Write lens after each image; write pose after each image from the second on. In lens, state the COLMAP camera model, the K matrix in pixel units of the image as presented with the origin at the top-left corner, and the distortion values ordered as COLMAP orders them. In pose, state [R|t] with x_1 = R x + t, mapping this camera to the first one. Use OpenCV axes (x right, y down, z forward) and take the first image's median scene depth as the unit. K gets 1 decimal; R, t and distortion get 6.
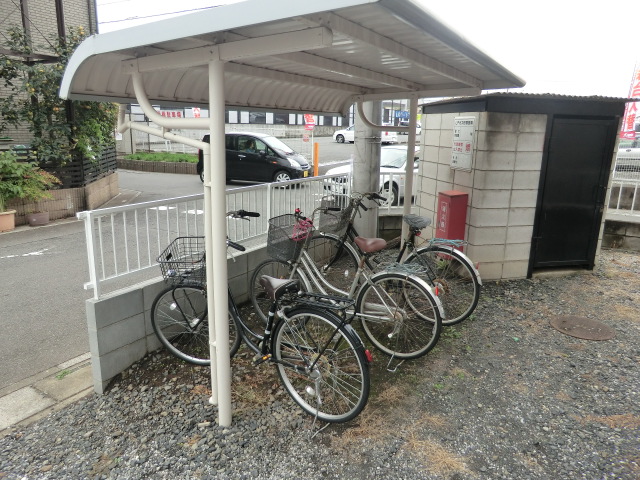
lens RADIAL K [[462.2, 0, 316.8], [0, 462.2, 240.7], [0, 0, 1]] dist [-0.071393, 0.074082]
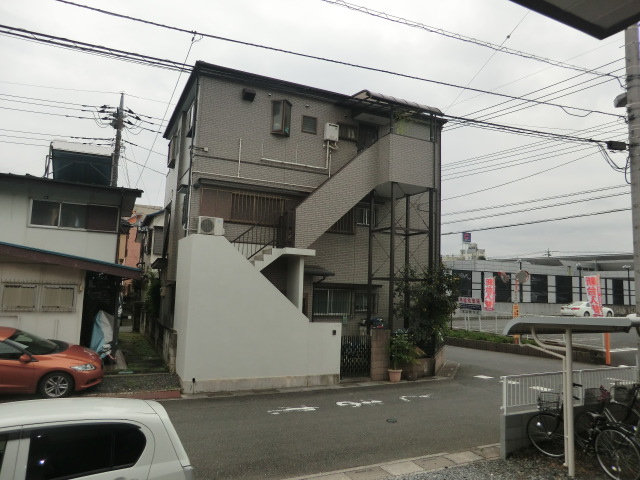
lens RADIAL K [[462.2, 0, 316.8], [0, 462.2, 240.7], [0, 0, 1]] dist [-0.071393, 0.074082]
pose [[0.846879, -0.050060, -0.529424, -0.011167], [-0.141127, 0.938705, -0.314509, 0.155939], [0.512717, 0.341067, 0.787905, -1.627403]]
